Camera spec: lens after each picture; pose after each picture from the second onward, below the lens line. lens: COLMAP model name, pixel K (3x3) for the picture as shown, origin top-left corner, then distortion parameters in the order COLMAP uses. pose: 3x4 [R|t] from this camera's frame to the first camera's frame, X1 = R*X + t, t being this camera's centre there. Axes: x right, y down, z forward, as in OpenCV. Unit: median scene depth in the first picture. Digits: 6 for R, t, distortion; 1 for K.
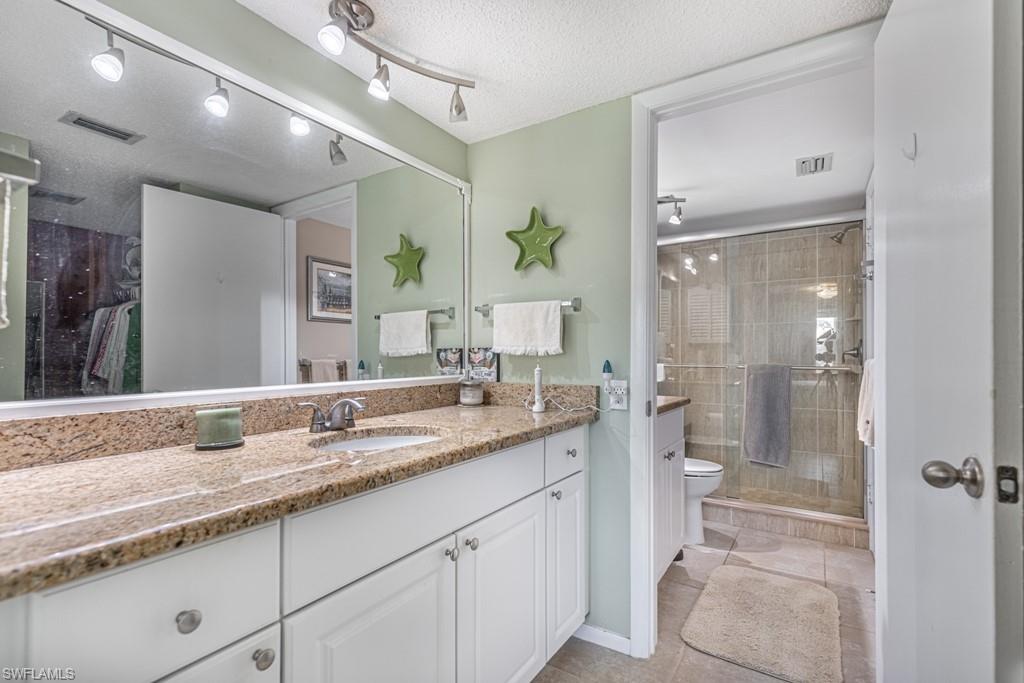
lens RADIAL K [[470.5, 0, 509.8], [0, 470.5, 346.0], [0, 0, 1]] dist [0.003058, 0.000262]
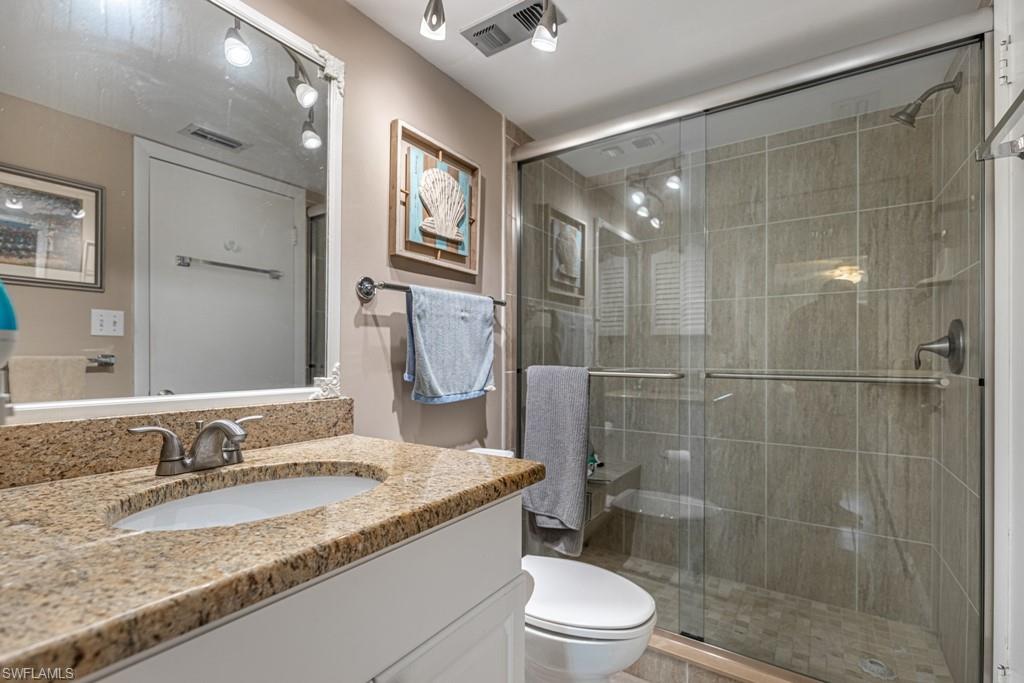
lens RADIAL K [[470.5, 0, 513.5], [0, 470.5, 348.9], [0, 0, 1]] dist [0.003058, 0.000262]
pose [[0.999929, -0.000008, -0.011877, 0.244845], [0.000092, 0.999975, 0.007072, 0.010589], [0.011876, -0.007073, 0.999904, 0.421818]]
